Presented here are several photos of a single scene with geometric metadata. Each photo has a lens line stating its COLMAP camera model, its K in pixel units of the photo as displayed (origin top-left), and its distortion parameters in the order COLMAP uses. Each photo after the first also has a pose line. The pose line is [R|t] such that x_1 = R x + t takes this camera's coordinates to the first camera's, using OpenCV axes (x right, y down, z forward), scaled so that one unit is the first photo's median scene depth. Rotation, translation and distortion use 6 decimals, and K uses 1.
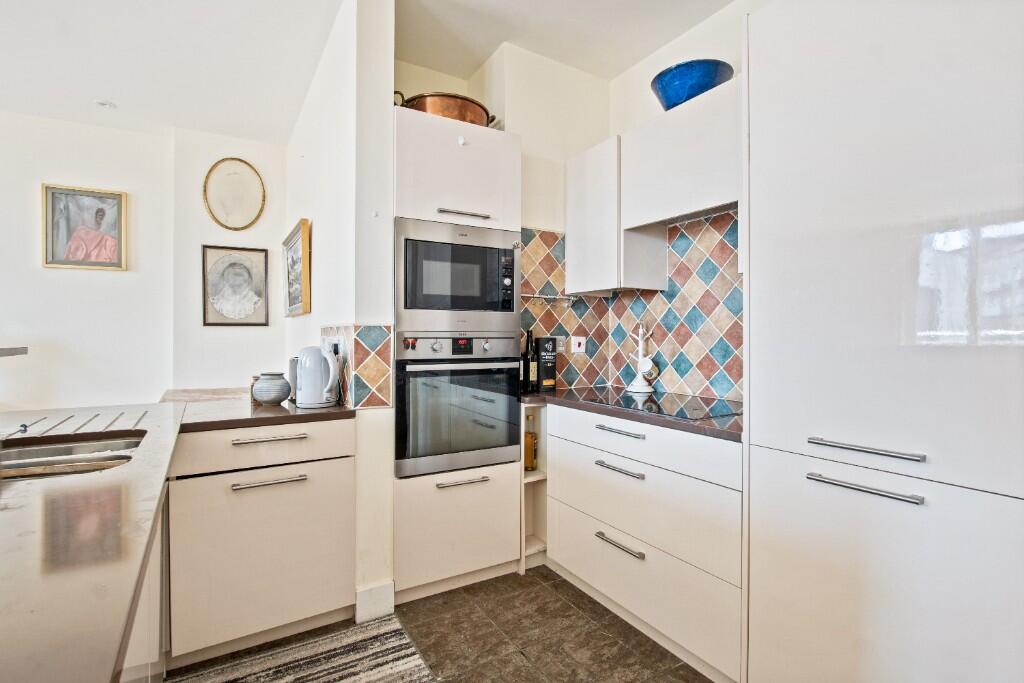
lens RADIAL K [[483.2, 0, 508.1], [0, 483.2, 333.8], [0, 0, 1]] dist [-0.014158, 0.000189]
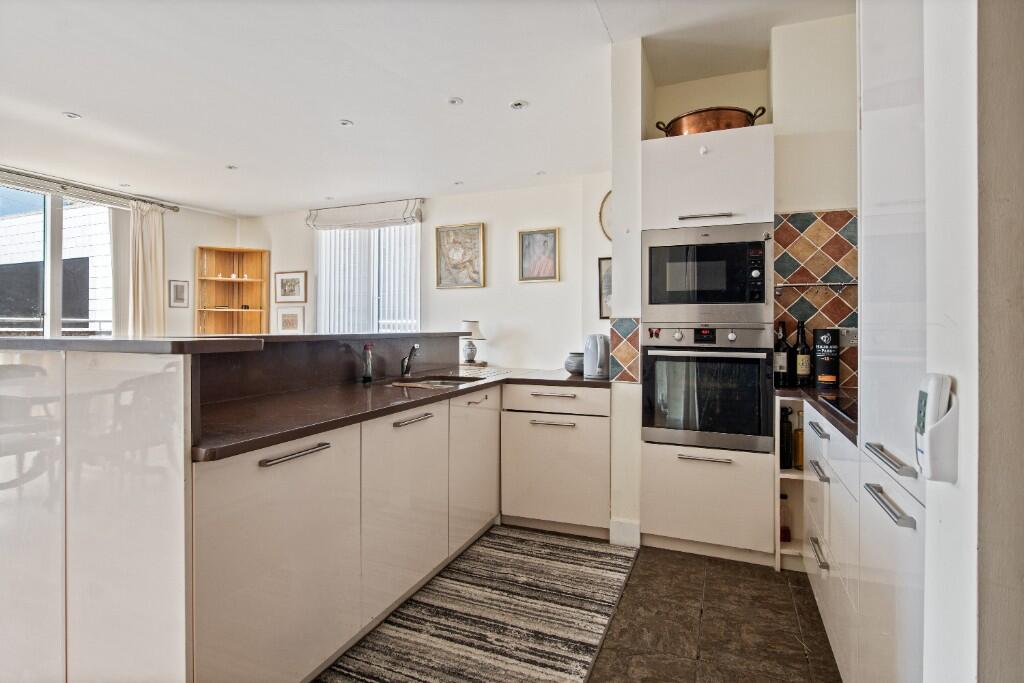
lens RADIAL K [[479.1, 0, 506.5], [0, 479.1, 321.9], [0, 0, 1]] dist [0.000910, 0.000393]
pose [[0.619088, -0.004824, -0.785307, 0.492421], [-0.000813, 0.999977, -0.006784, 0.001089], [0.785321, 0.004838, 0.619070, -0.038460]]
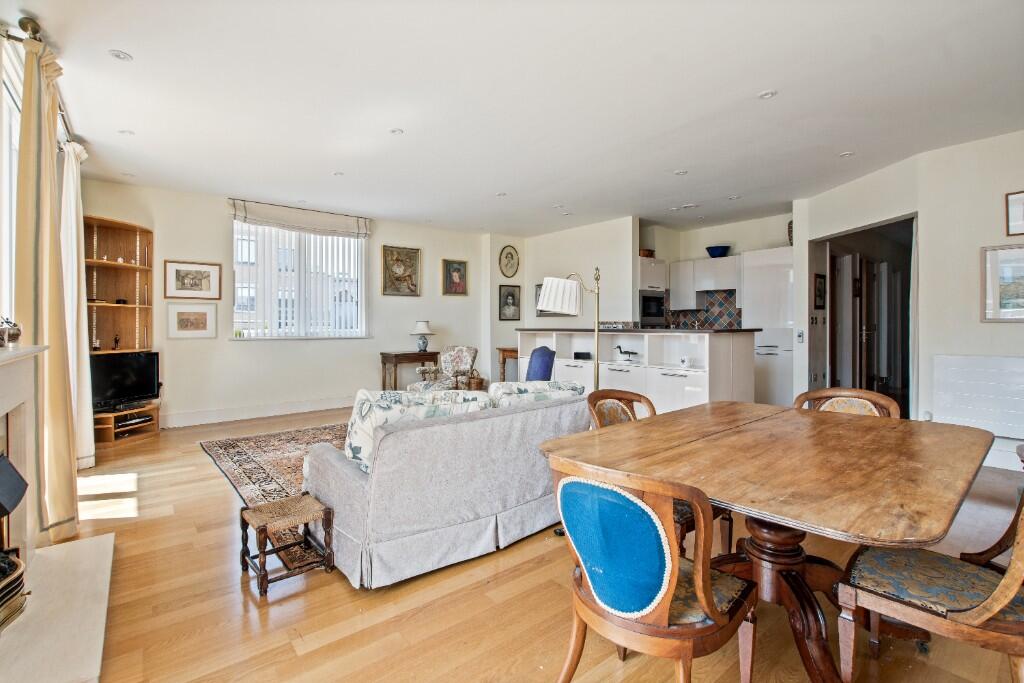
lens RADIAL K [[479.1, 0, 506.5], [0, 479.1, 321.9], [0, 0, 1]] dist [0.000910, 0.000393]
pose [[0.988797, -0.001490, 0.149258, -1.774994], [0.002674, 0.999967, -0.007730, 0.009531], [-0.149242, 0.008042, 0.988768, -2.350738]]
